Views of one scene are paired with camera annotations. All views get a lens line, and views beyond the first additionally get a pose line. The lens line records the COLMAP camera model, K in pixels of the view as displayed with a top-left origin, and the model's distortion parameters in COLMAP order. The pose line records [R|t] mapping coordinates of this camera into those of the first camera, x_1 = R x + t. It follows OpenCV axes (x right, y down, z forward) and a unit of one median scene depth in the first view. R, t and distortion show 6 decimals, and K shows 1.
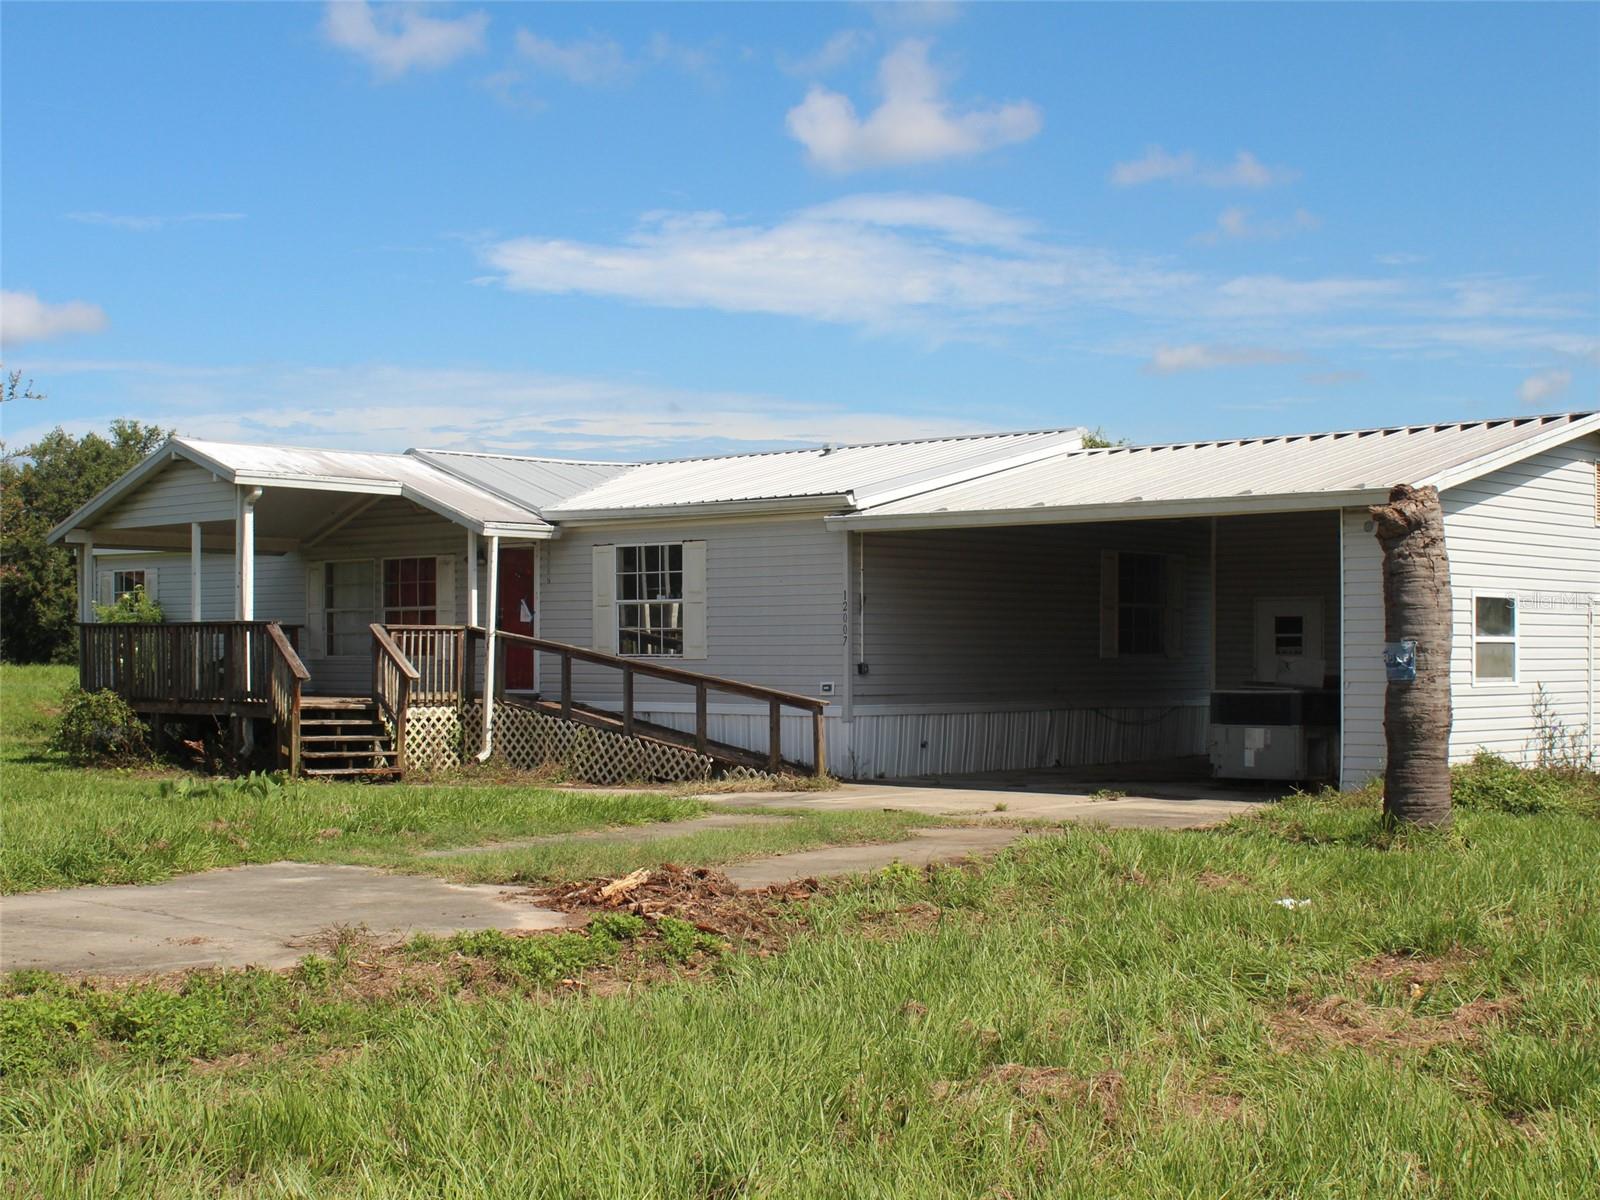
lens RADIAL K [[2227.5, 0, 802.6], [0, 2227.5, 616.4], [0, 0, 1]] dist [-0.086901, 0.000000]
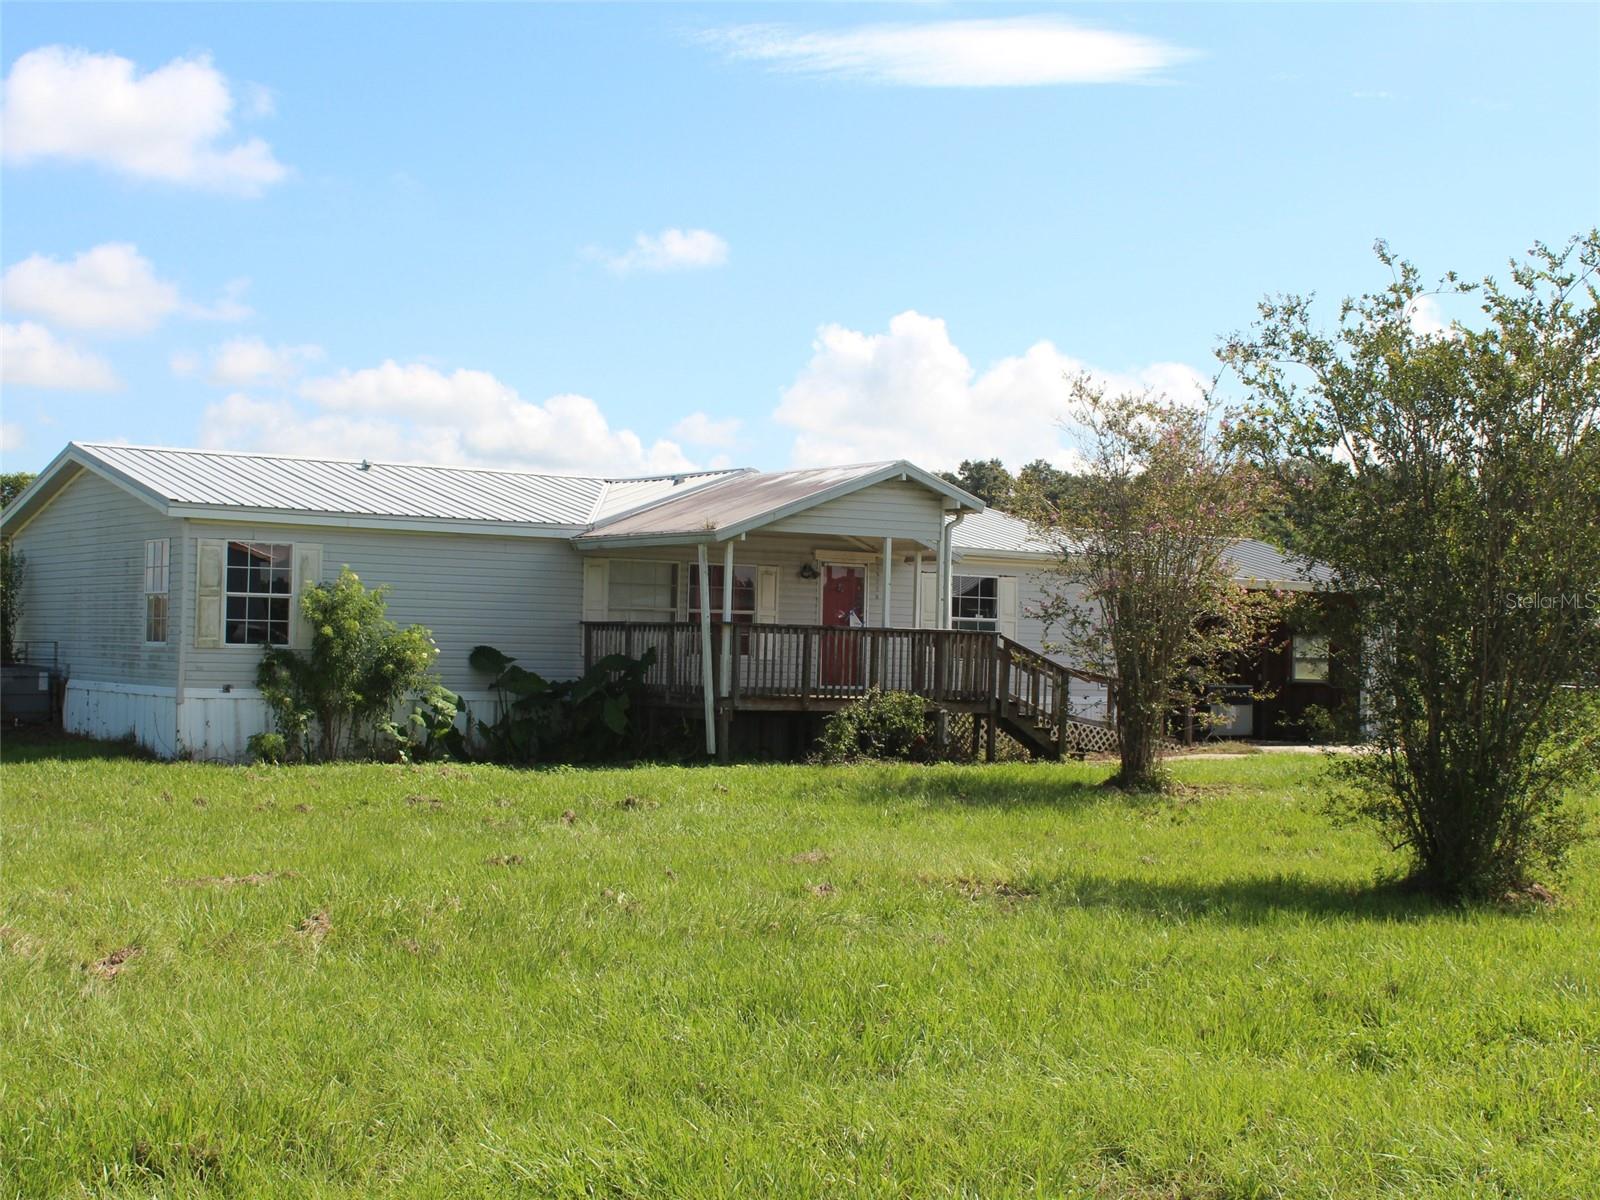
lens RADIAL K [[2227.5, 0, 798.6], [0, 2227.5, 600.0], [0, 0, 1]] dist [-0.086901, 0.000000]
pose [[0.246534, 0.031949, 0.968607, -1.374746], [-0.037582, 0.999020, -0.023386, 0.016726], [-0.968405, -0.030637, 0.247493, 0.776938]]
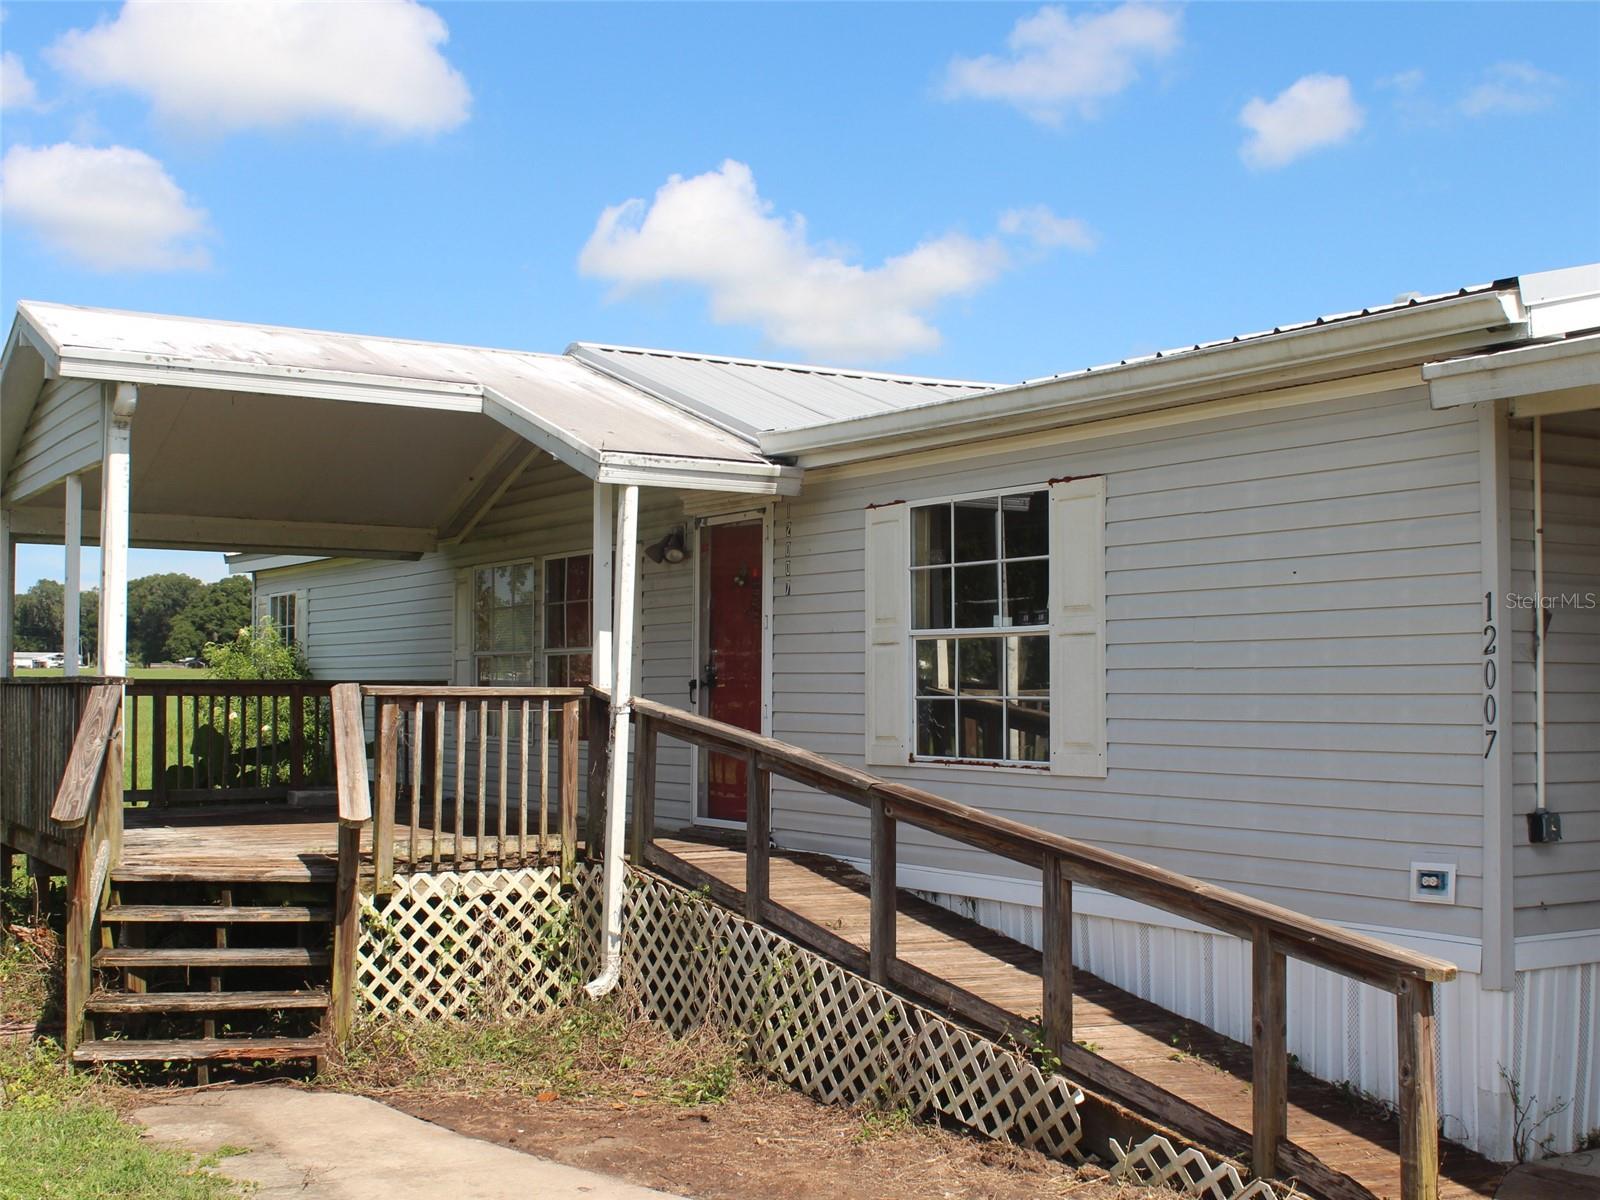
lens RADIAL K [[1922.5, 0, 801.7], [0, 1922.5, 616.8], [0, 0, 1]] dist [-0.071455, 0.000000]
pose [[0.961564, -0.005538, -0.274526, -0.001496], [-0.000936, 0.999725, -0.023443, -0.001102], [0.274580, 0.022799, 0.961294, 0.647432]]
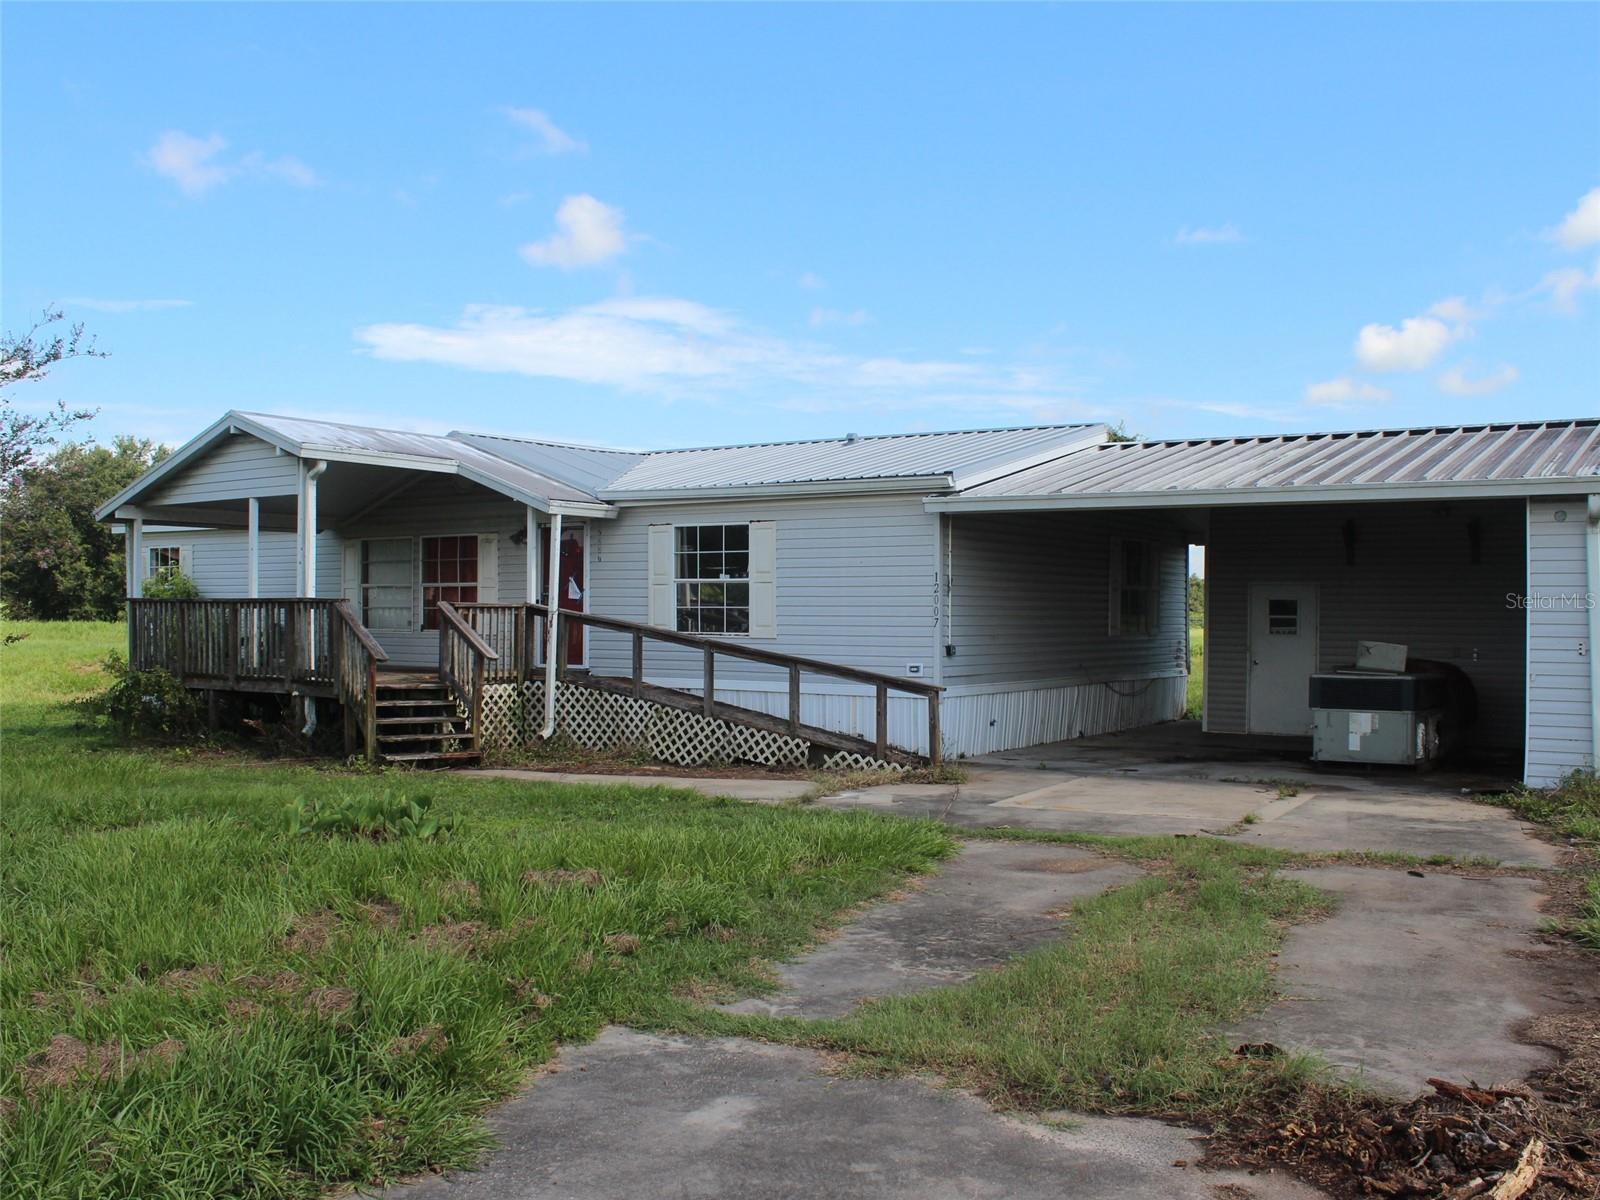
lens RADIAL K [[1509.5, 0, 777.4], [0, 1509.5, 634.1], [0, 0, 1]] dist [-0.138724, 0.000000]
pose [[0.991600, 0.003608, 0.129295, -0.128482], [-0.007785, 0.999463, 0.031823, -0.004436], [-0.129111, -0.032562, 0.991095, 0.314744]]
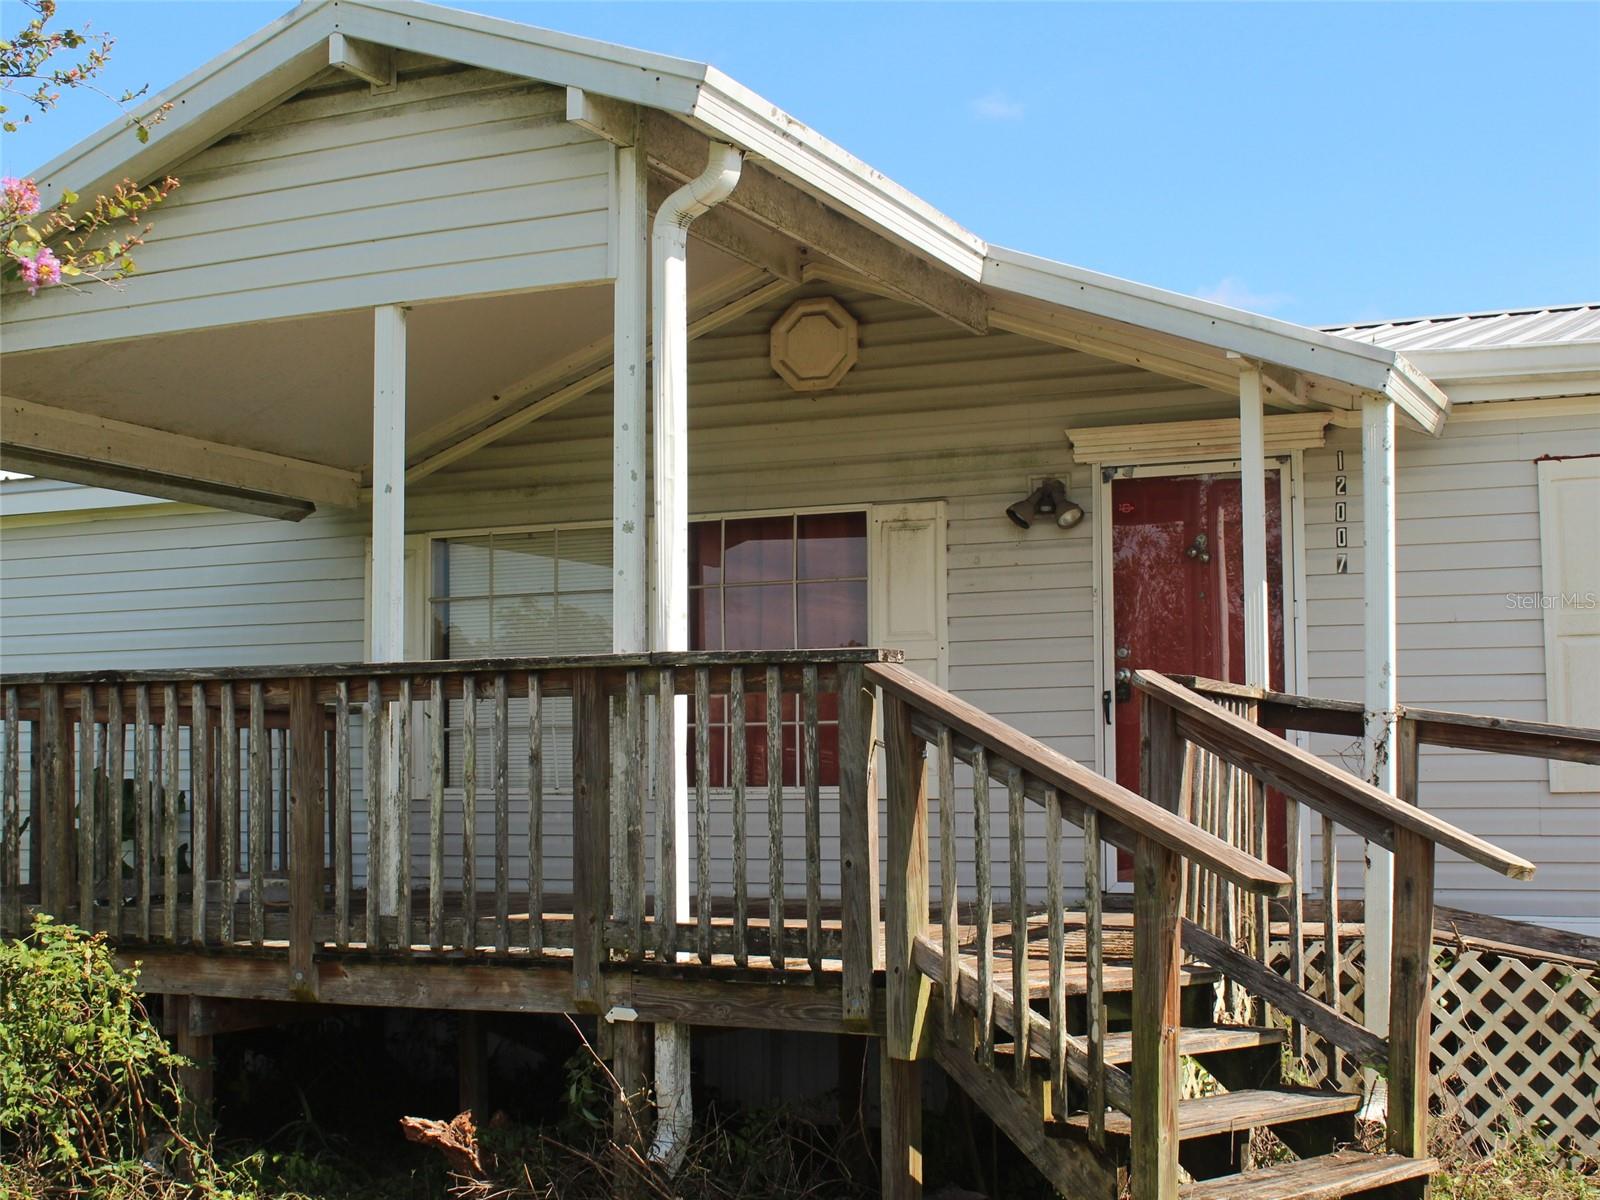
lens RADIAL K [[2227.5, 0, 804.3], [0, 2227.5, 591.1], [0, 0, 1]] dist [-0.086901, 0.000000]
pose [[0.956884, 0.023106, 0.289548, -0.308242], [-0.002046, 0.997343, -0.072826, 0.013716], [-0.290462, 0.069094, 0.954389, 0.731702]]
